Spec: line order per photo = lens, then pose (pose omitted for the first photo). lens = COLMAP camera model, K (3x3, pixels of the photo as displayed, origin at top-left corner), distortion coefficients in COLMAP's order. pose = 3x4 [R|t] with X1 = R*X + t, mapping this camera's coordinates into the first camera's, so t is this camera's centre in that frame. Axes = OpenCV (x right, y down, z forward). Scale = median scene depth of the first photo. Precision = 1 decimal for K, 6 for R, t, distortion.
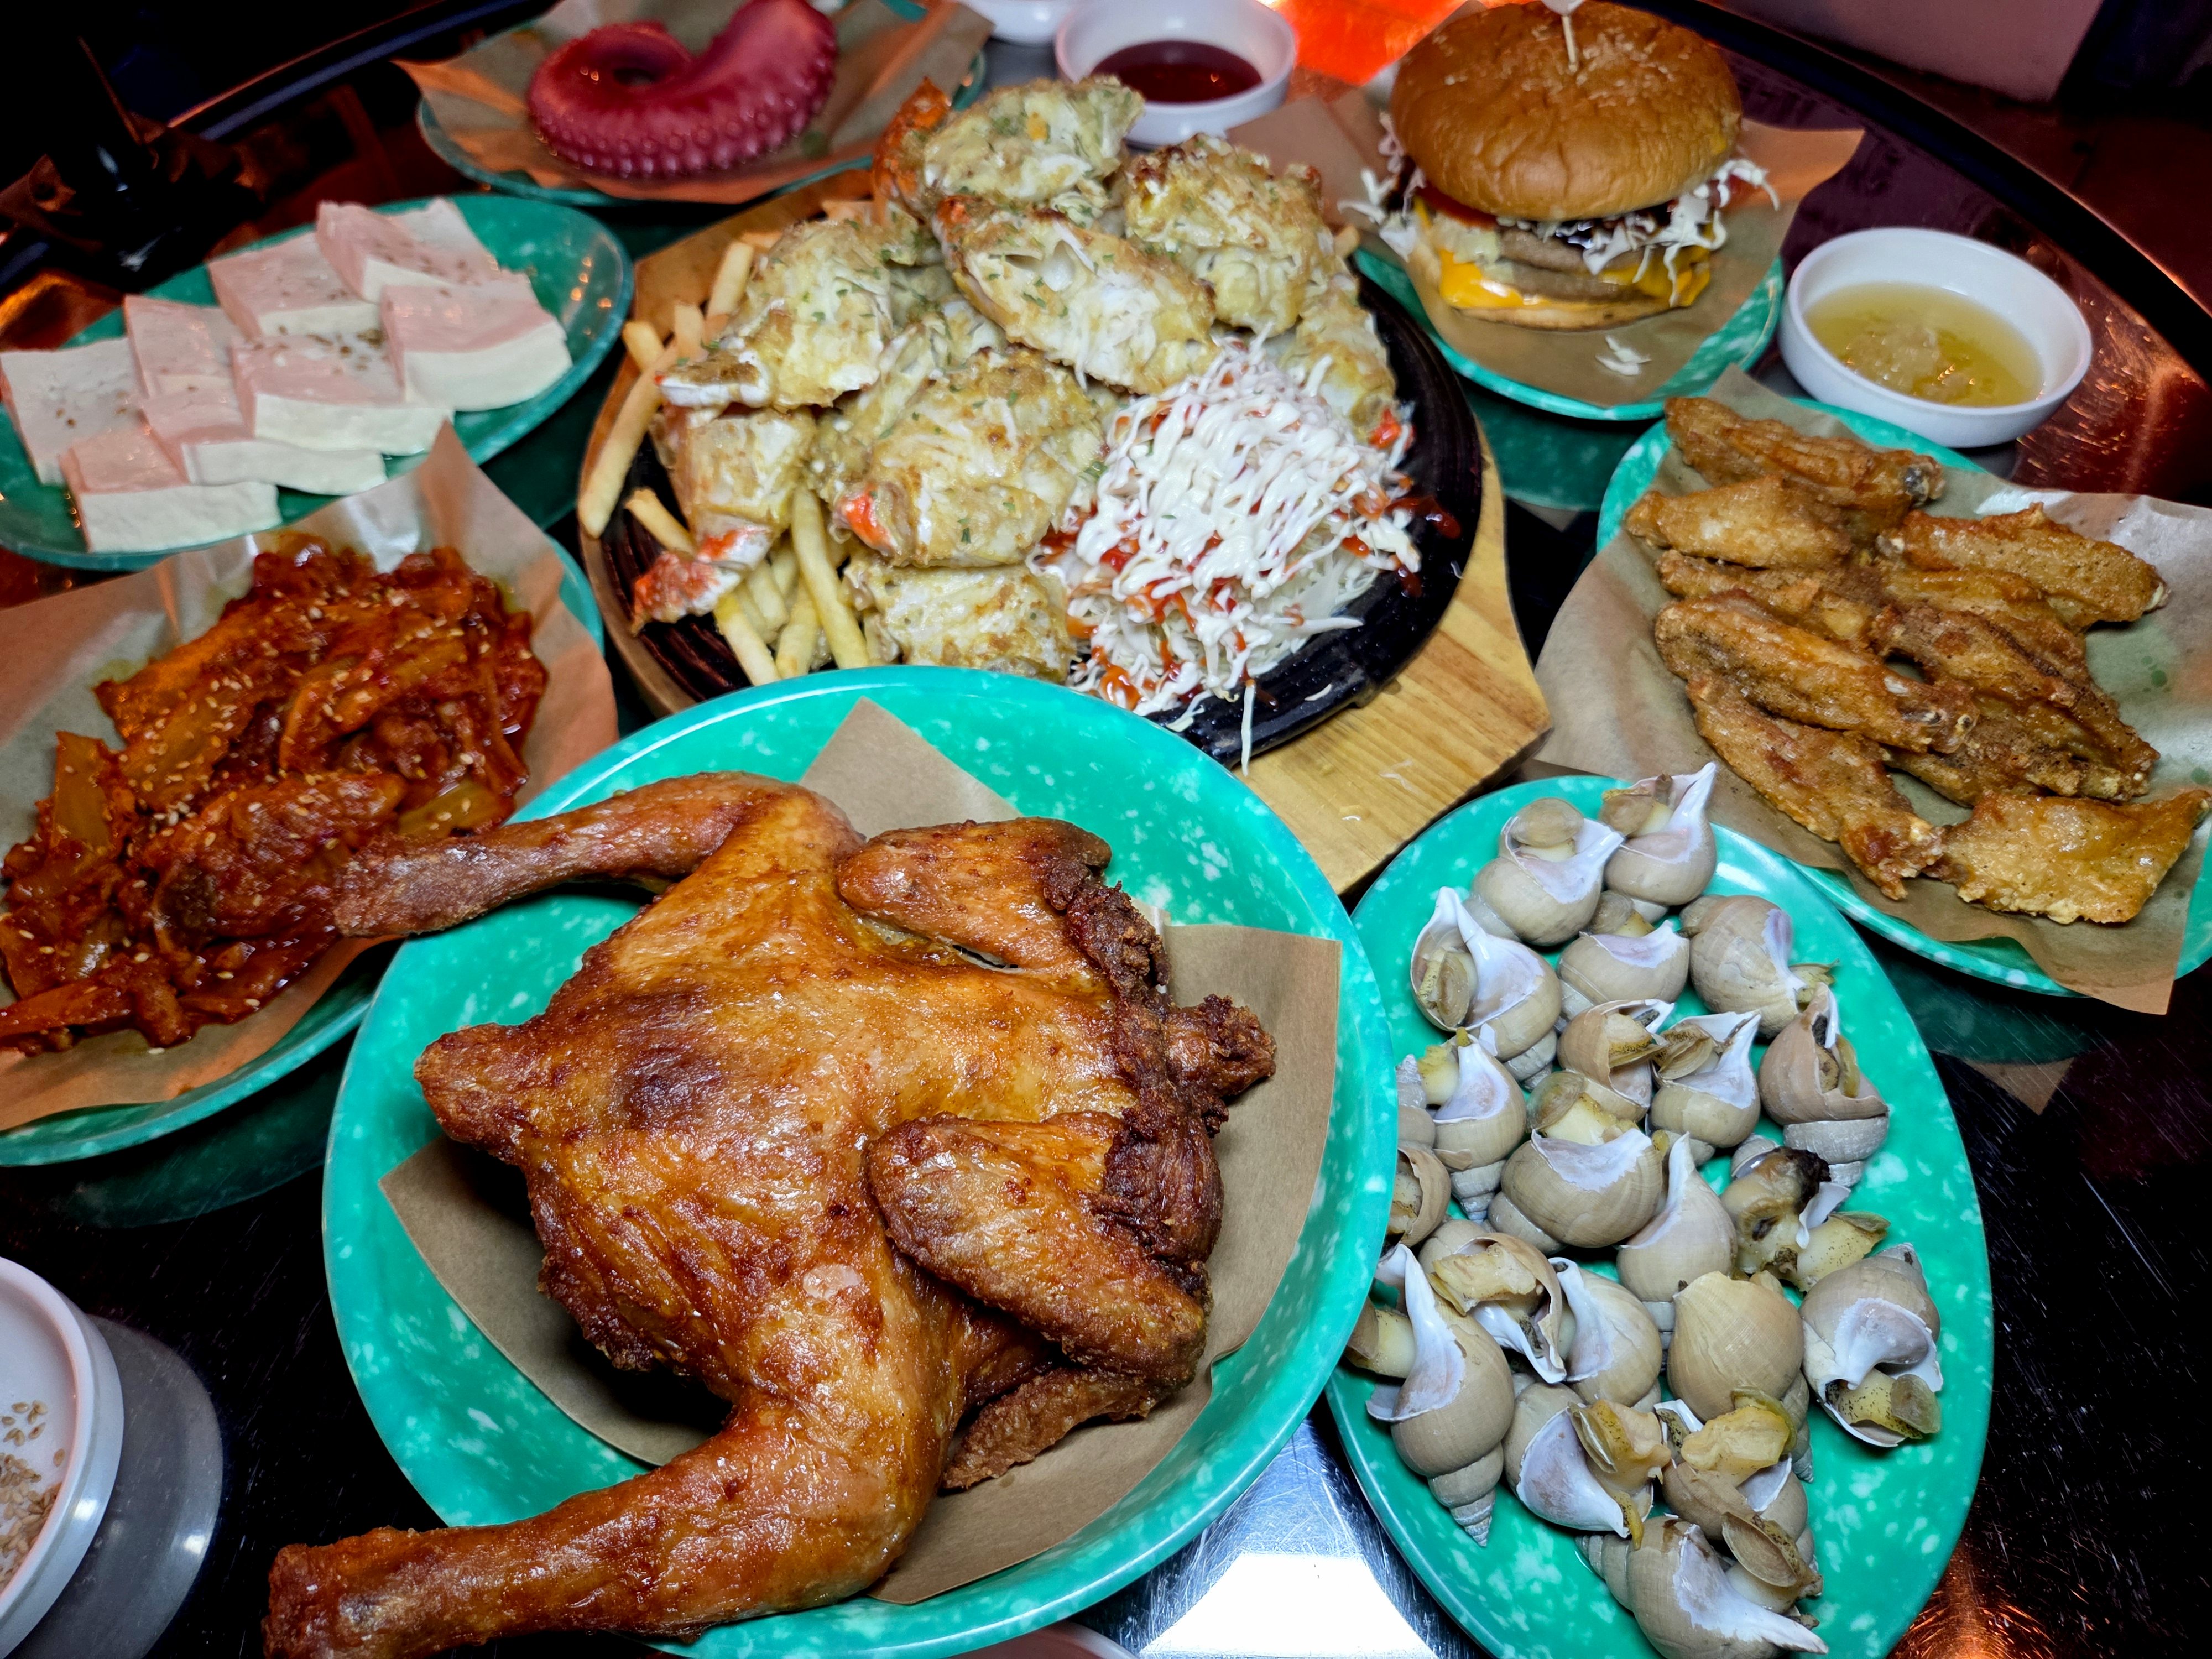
lens RADIAL K [[1471.8, 0, 1102.8], [0, 1471.8, 832.7], [0, 0, 1]] dist [0.023690, -0.009146]
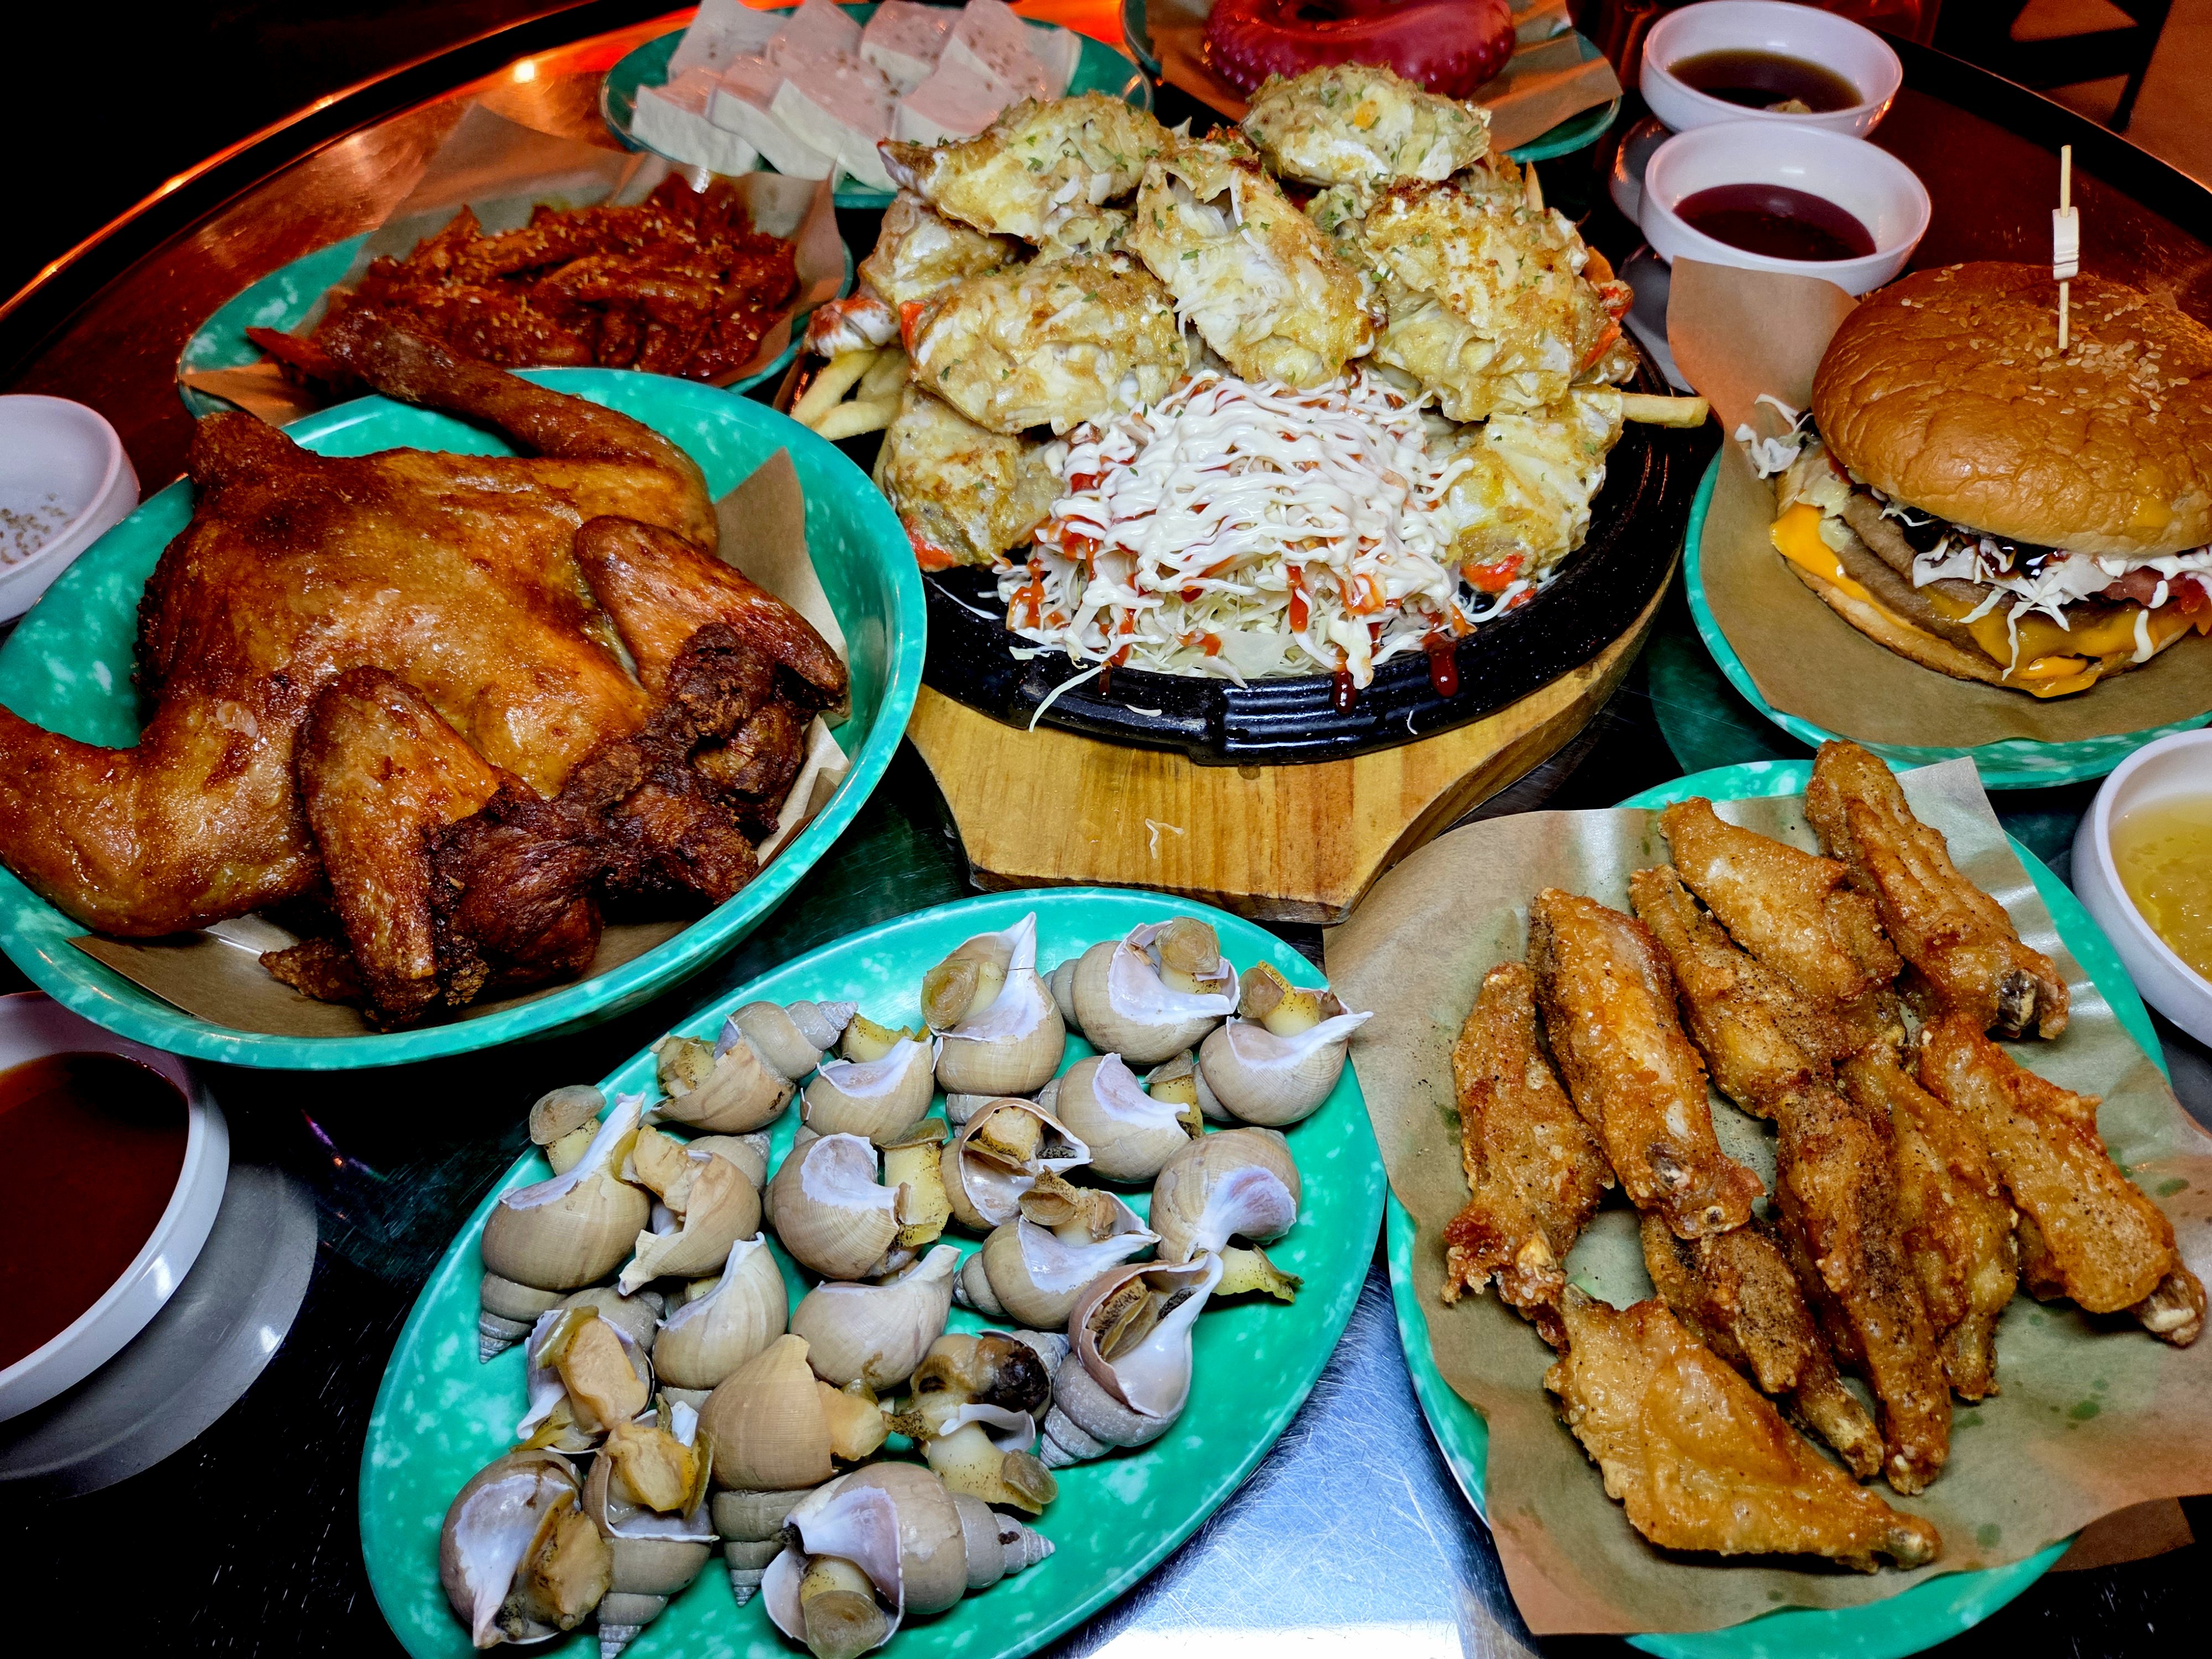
lens RADIAL K [[1471.8, 0, 1105.5], [0, 1471.8, 847.3], [0, 0, 1]] dist [0.023690, -0.009146]
pose [[0.674371, 0.590257, -0.443645, 0.594401], [-0.608818, 0.784449, 0.118241, -0.121040], [0.417809, 0.190361, 0.888368, 0.174427]]
